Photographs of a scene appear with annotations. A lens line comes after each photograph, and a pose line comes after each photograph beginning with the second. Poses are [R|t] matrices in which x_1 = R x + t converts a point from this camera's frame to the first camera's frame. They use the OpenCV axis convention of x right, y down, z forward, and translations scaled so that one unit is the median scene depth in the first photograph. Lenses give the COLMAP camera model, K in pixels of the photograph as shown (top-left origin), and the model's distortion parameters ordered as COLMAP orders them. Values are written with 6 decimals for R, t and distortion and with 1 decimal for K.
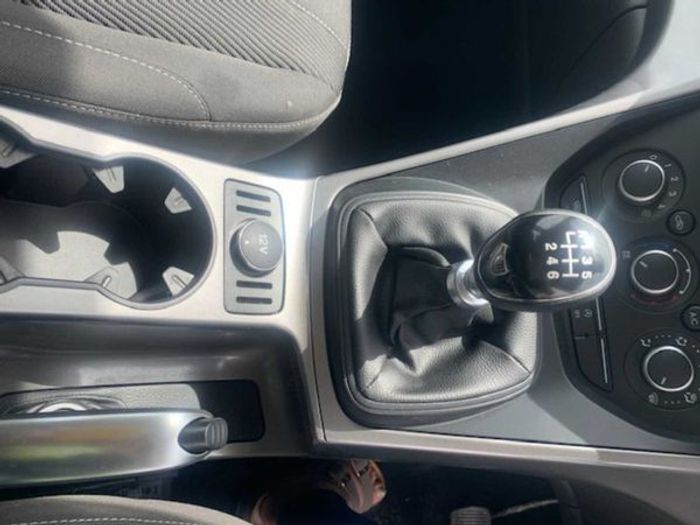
lens RADIAL K [[543.4, 0, 350.0], [0, 543.4, 262.5], [0, 0, 1]] dist [0.010046, 0.003058]
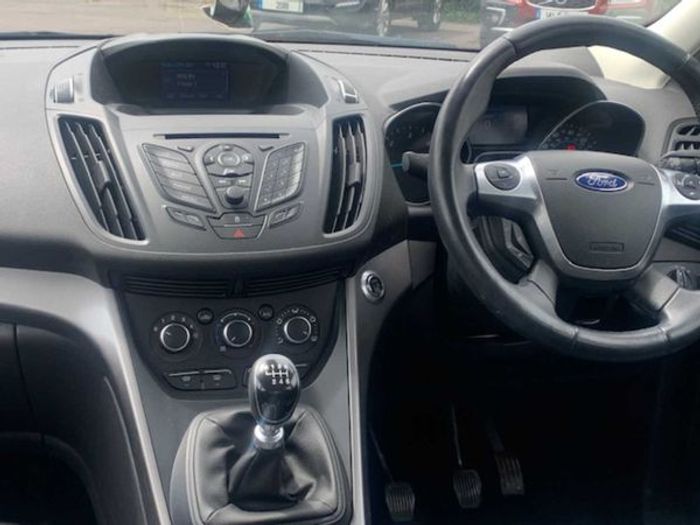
lens RADIAL K [[1022.8, 0, 350.0], [0, 1022.8, 262.5], [0, 0, 1]] dist [0.167941, -0.510158]
pose [[-0.119648, -0.851216, 0.510995, -0.792963], [0.923305, 0.093798, 0.372438, -0.787231], [-0.364956, 0.516366, 0.774709, -1.471115]]
